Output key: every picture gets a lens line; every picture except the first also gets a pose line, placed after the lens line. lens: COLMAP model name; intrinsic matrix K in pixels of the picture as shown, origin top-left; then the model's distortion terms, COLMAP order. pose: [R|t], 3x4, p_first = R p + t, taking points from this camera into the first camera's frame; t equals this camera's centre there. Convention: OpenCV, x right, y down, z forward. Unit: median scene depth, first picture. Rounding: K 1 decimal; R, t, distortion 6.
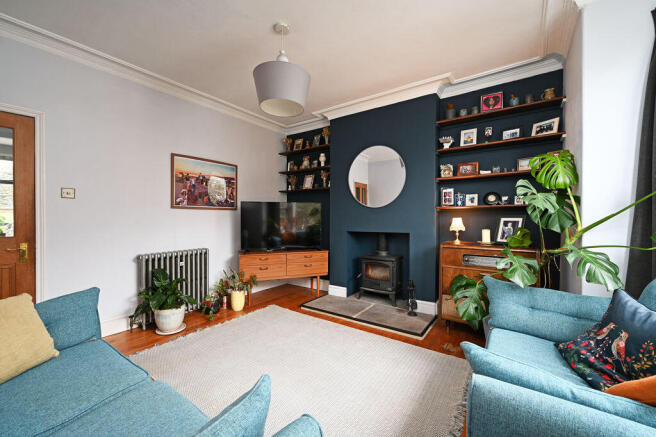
lens RADIAL K [[262.0, 0, 327.9], [0, 262.0, 217.5], [0, 0, 1]] dist [-0.003132, 0.000558]
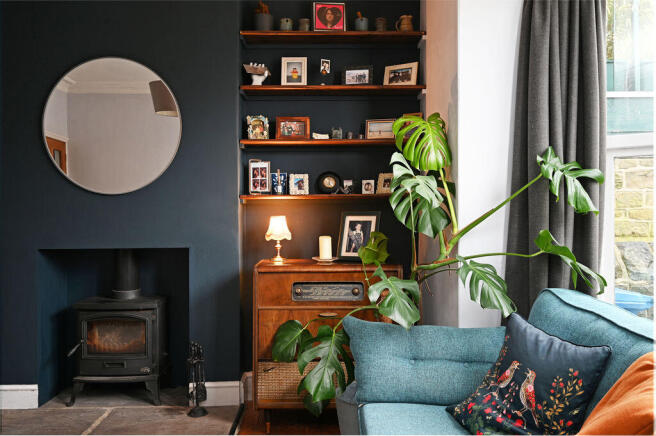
lens RADIAL K [[529.8, 0, 326.6], [0, 529.8, 215.8], [0, 0, 1]] dist [0.002355, -0.008938]
pose [[0.805508, -0.002925, 0.592578, -0.076142], [0.005000, 0.999986, -0.001861, 0.002878], [-0.592564, 0.004462, 0.805511, 0.057152]]
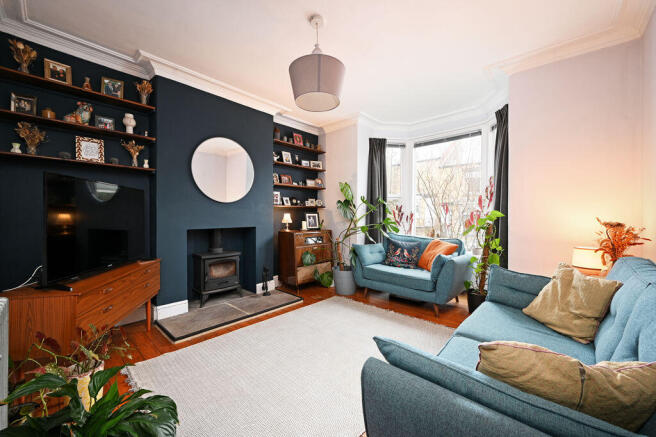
lens RADIAL K [[262.0, 0, 323.5], [0, 262.0, 215.6], [0, 0, 1]] dist [-0.003132, 0.000558]
pose [[0.126900, -0.001919, 0.991914, -0.885635], [-0.005698, 0.999980, 0.002663, 0.006657], [-0.991899, -0.005990, 0.126887, 0.636717]]
